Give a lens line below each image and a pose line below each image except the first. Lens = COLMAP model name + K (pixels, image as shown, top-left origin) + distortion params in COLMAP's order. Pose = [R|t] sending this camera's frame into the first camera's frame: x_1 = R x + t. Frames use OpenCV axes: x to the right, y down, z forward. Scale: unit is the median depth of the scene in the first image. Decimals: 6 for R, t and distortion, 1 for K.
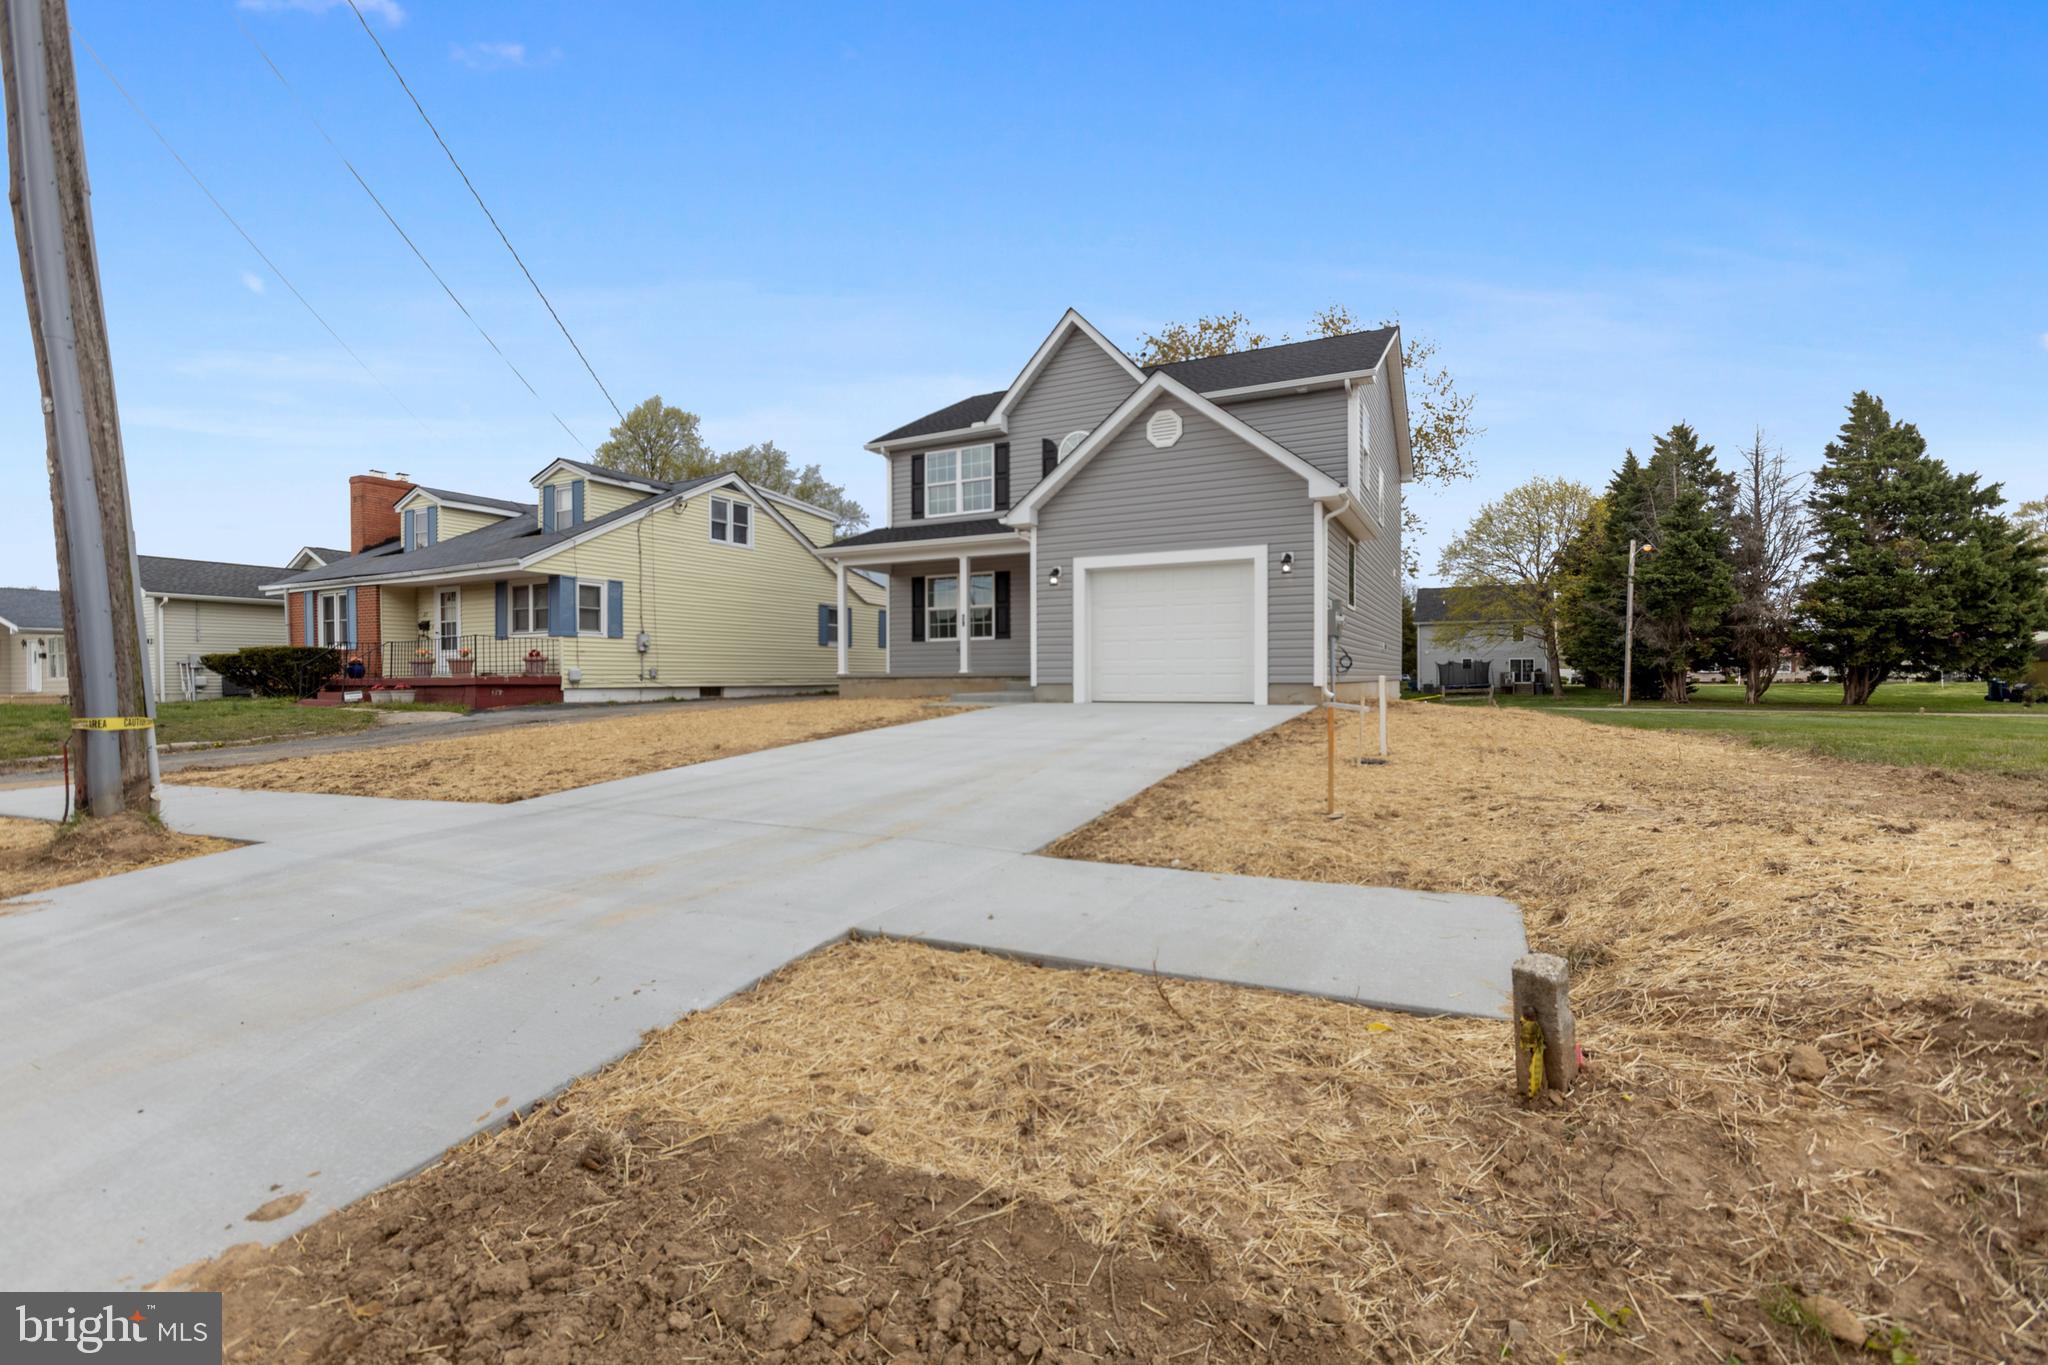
lens RADIAL K [[925.0, 0, 1024.0], [0, 925.0, 682.5], [0, 0, 1]] dist [0.014722, -0.000065]
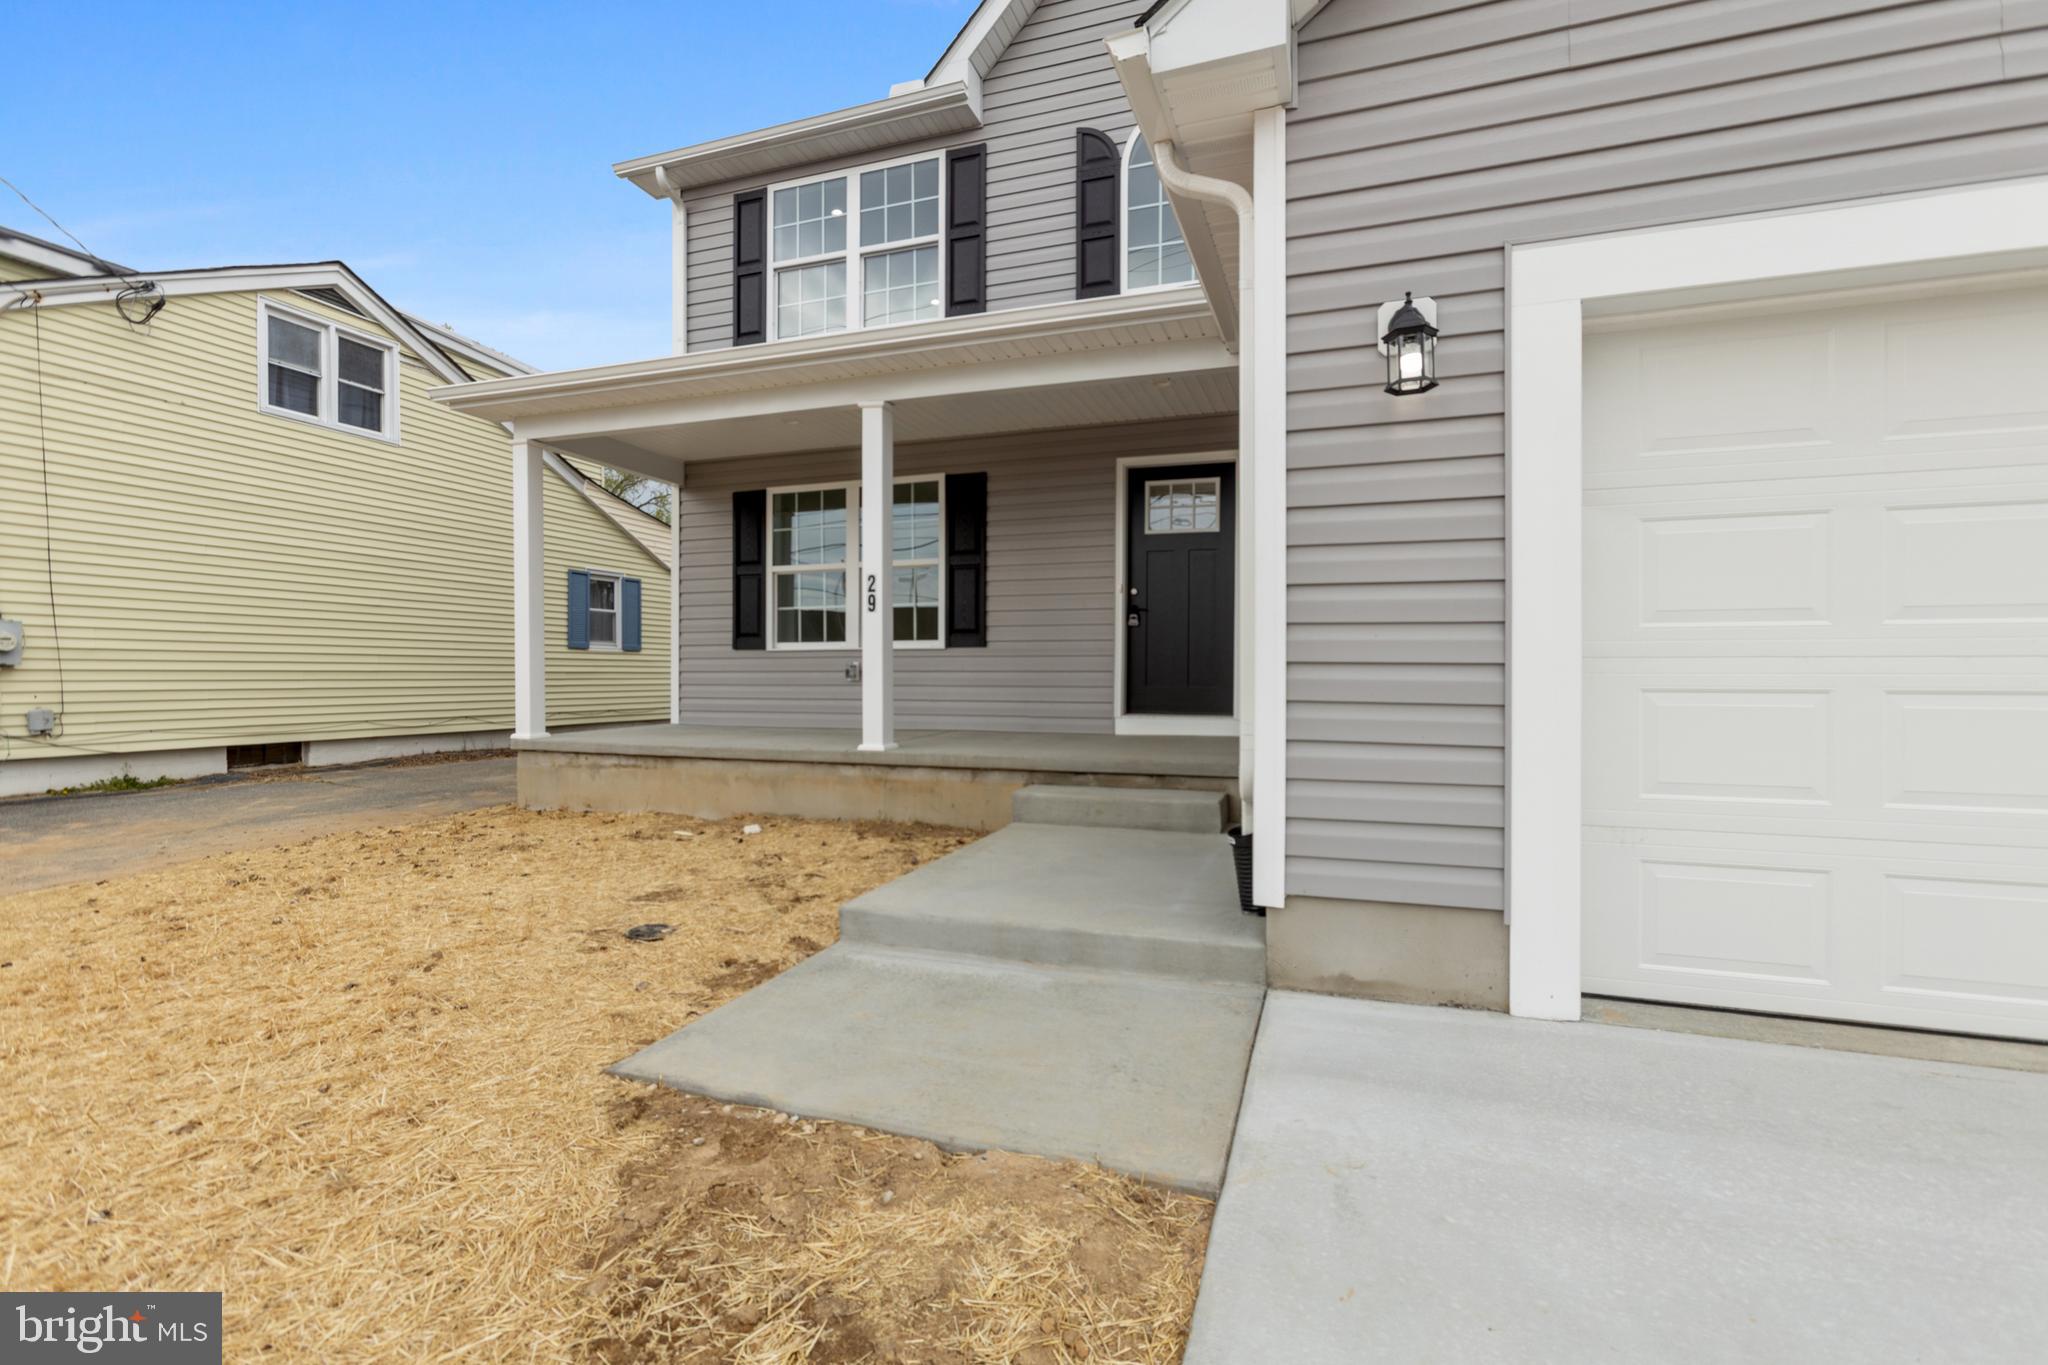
lens RADIAL K [[925.0, 0, 1024.0], [0, 925.0, 682.5], [0, 0, 1]] dist [0.014722, -0.000065]
pose [[0.990880, 0.005516, 0.134636, -0.049672], [-0.006281, 0.999966, 0.005258, -0.033033], [-0.134603, -0.006055, 0.990881, 0.583942]]
